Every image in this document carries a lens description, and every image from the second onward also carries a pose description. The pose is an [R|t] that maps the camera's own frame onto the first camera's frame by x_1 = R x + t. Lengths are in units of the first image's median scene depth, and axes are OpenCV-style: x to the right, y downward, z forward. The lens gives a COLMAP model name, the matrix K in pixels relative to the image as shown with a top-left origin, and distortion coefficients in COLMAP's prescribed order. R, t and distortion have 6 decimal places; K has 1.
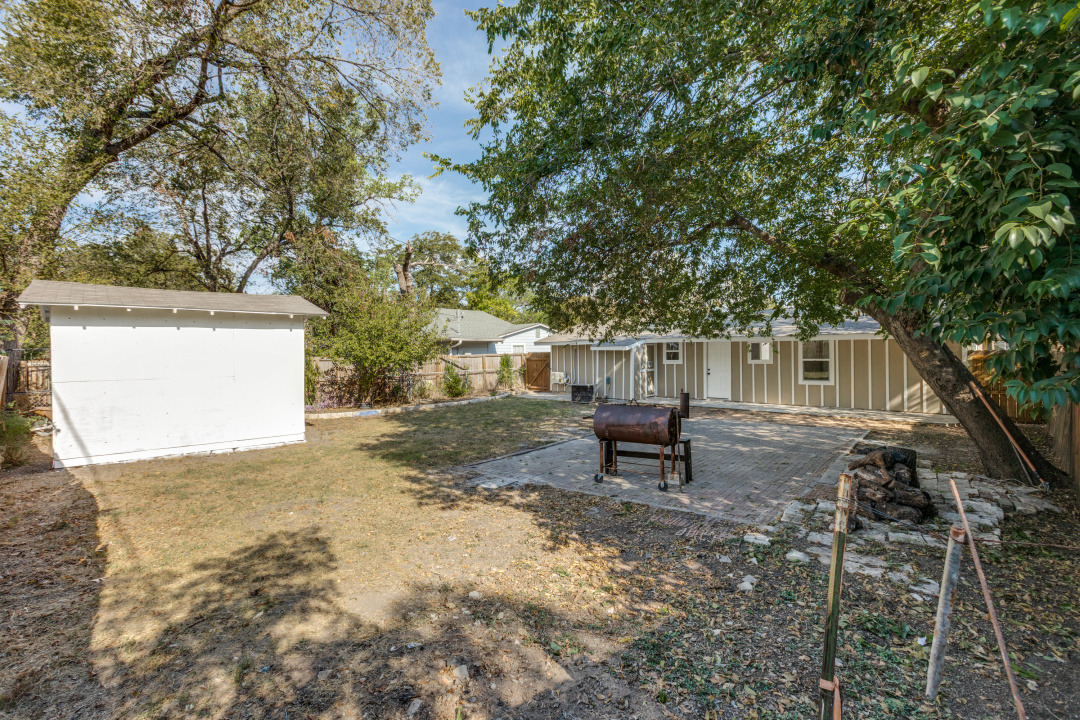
lens RADIAL K [[498.5, 0, 538.8], [0, 498.5, 356.9], [0, 0, 1]] dist [0.000185, 0.001101]
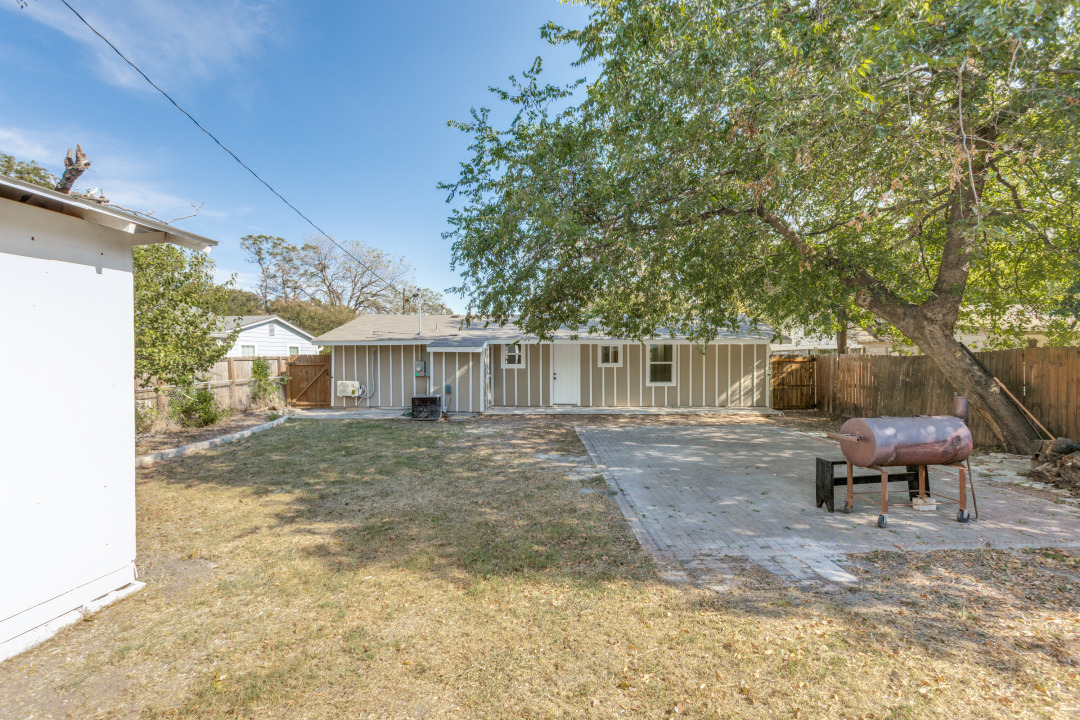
lens RADIAL K [[498.5, 0, 538.8], [0, 498.5, 356.9], [0, 0, 1]] dist [0.000185, 0.001101]
pose [[0.770034, 0.004463, 0.637987, -0.269612], [0.003700, 0.999927, -0.011460, 0.004255], [-0.637992, 0.011185, 0.769962, 0.286343]]
